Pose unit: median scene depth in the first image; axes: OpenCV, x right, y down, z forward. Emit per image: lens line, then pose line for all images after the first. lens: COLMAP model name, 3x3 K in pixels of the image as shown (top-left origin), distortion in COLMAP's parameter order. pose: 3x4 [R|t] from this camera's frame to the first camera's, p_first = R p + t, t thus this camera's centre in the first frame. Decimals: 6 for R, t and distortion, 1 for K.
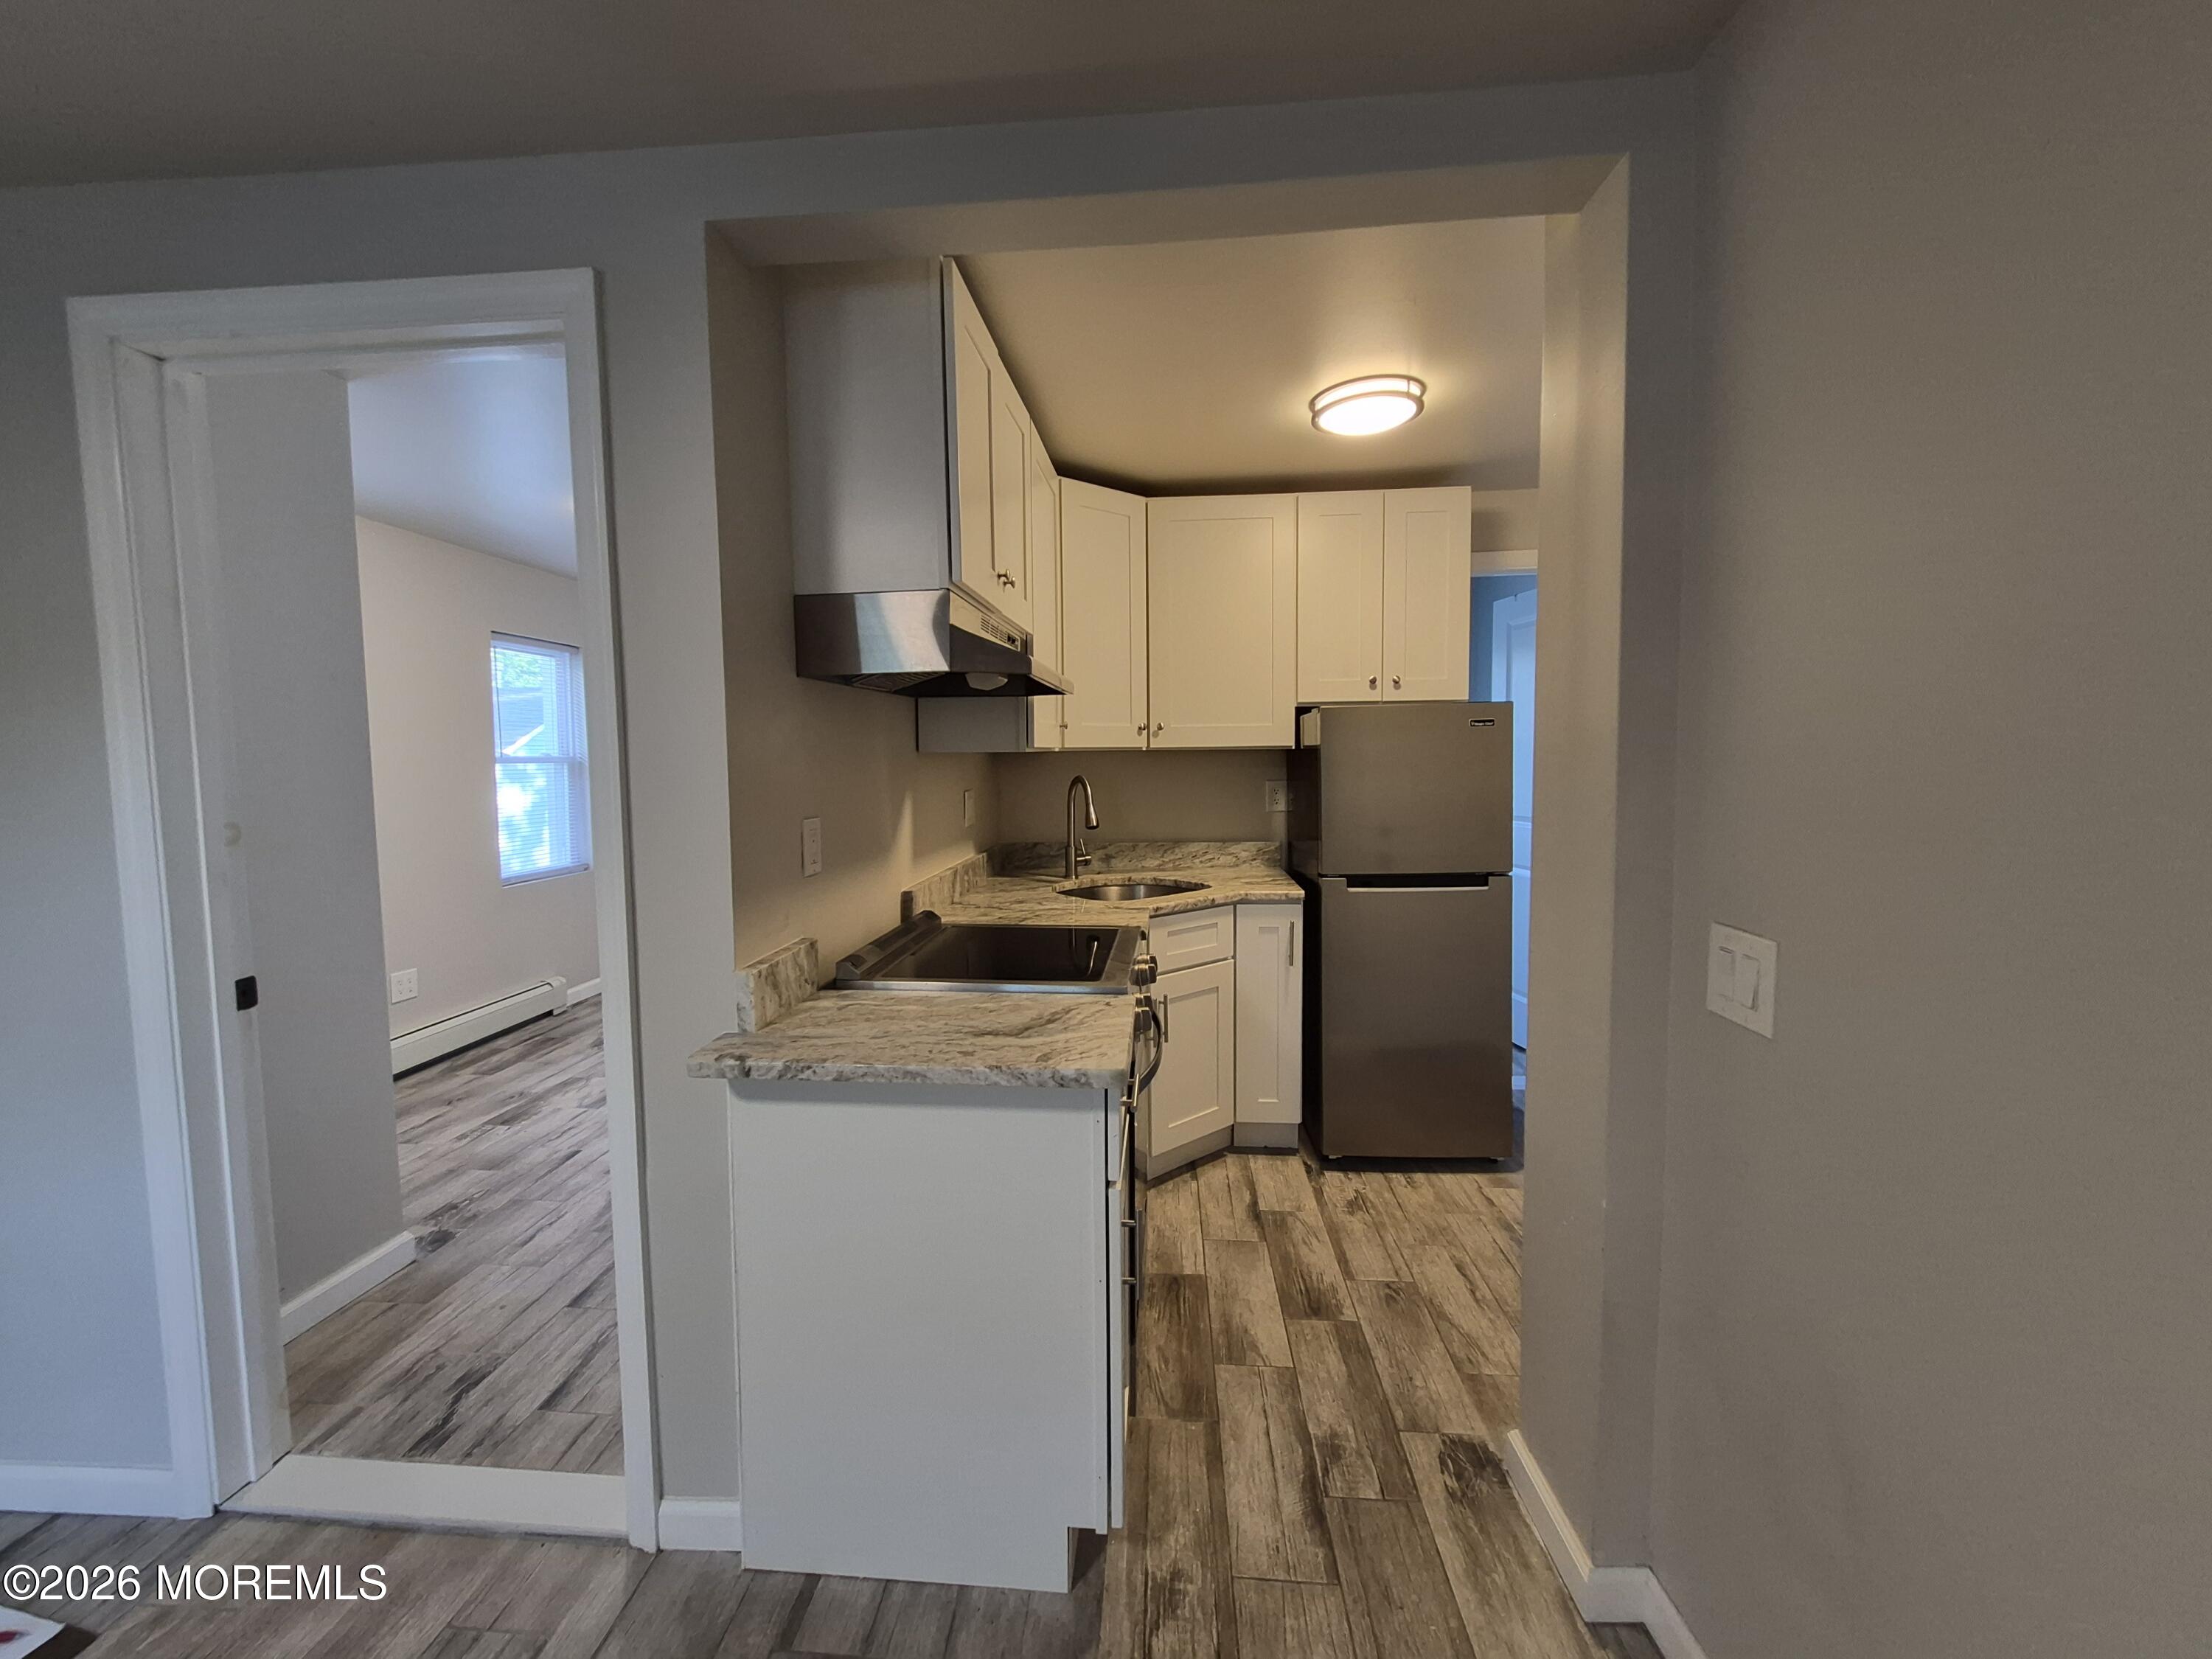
lens RADIAL K [[864.0, 0, 1083.3], [0, 864.0, 818.9], [0, 0, 1]] dist [0.006164, -0.001529]
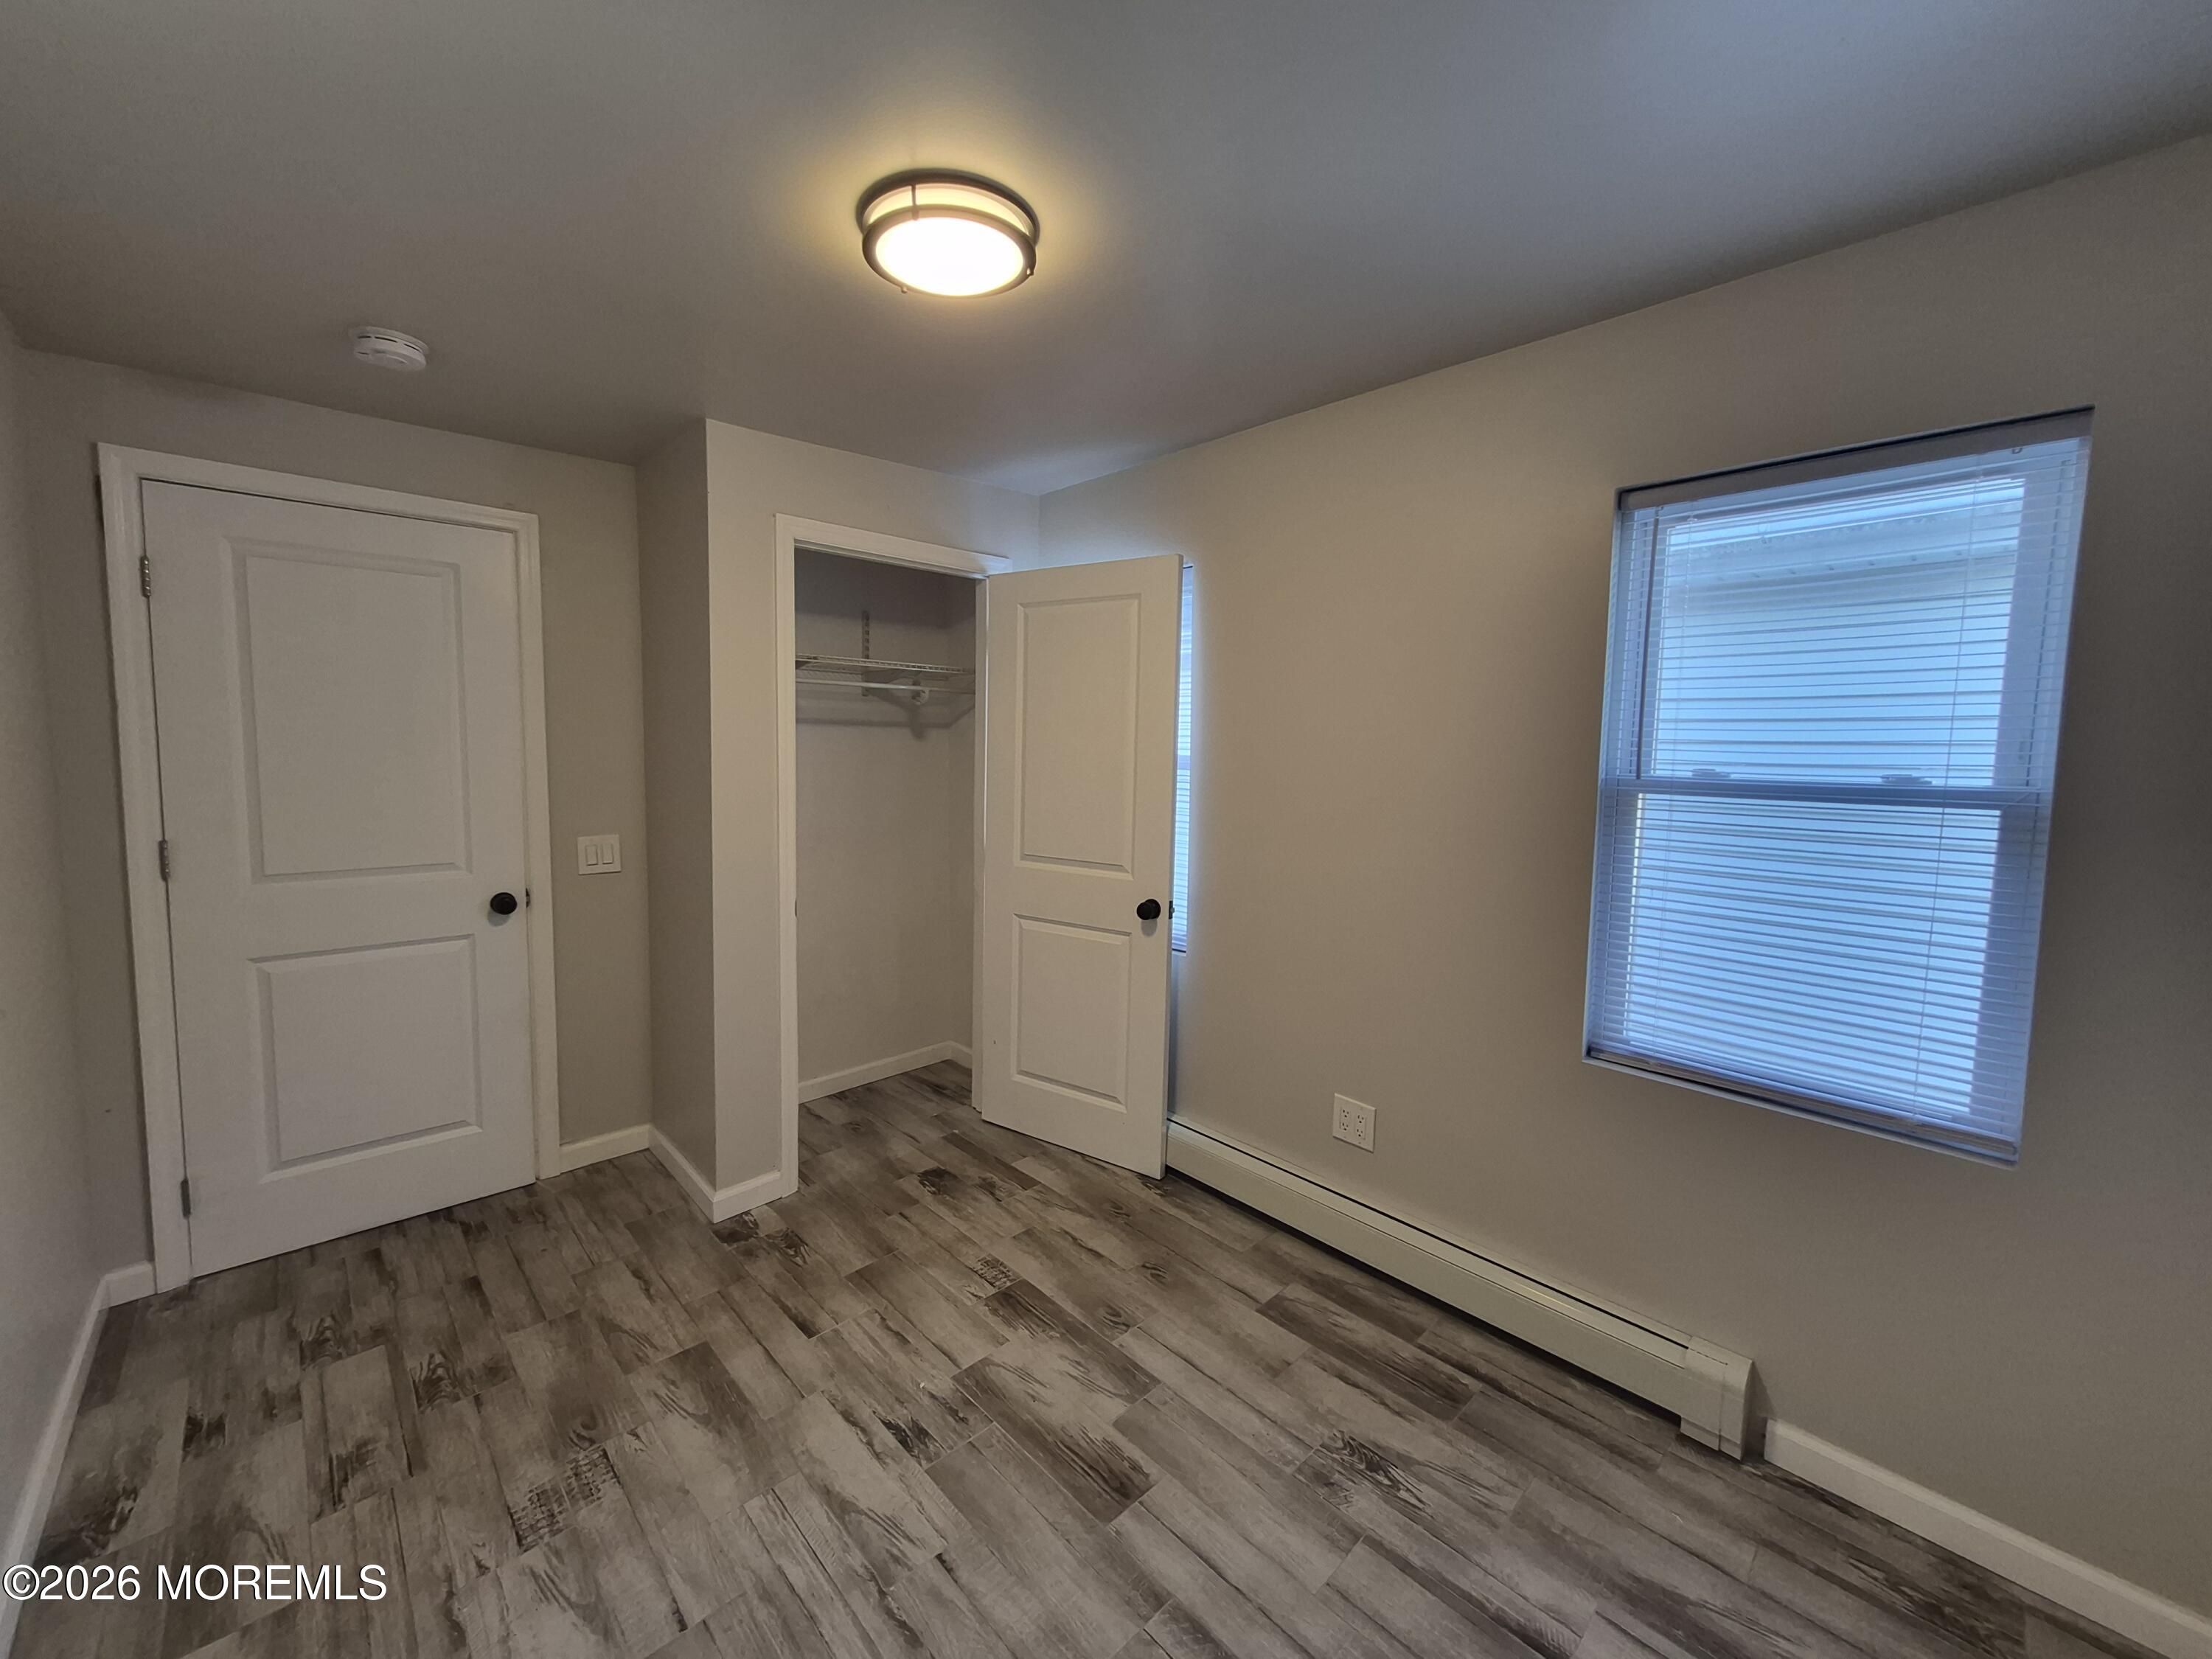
lens RADIAL K [[864.0, 0, 1089.8], [0, 864.0, 823.9], [0, 0, 1]] dist [0.006164, -0.001529]
pose [[-0.658268, 0.068670, -0.749645, -0.176437], [-0.063330, 0.987249, 0.146046, -0.102796], [0.750115, 0.143612, -0.645525, 1.162009]]
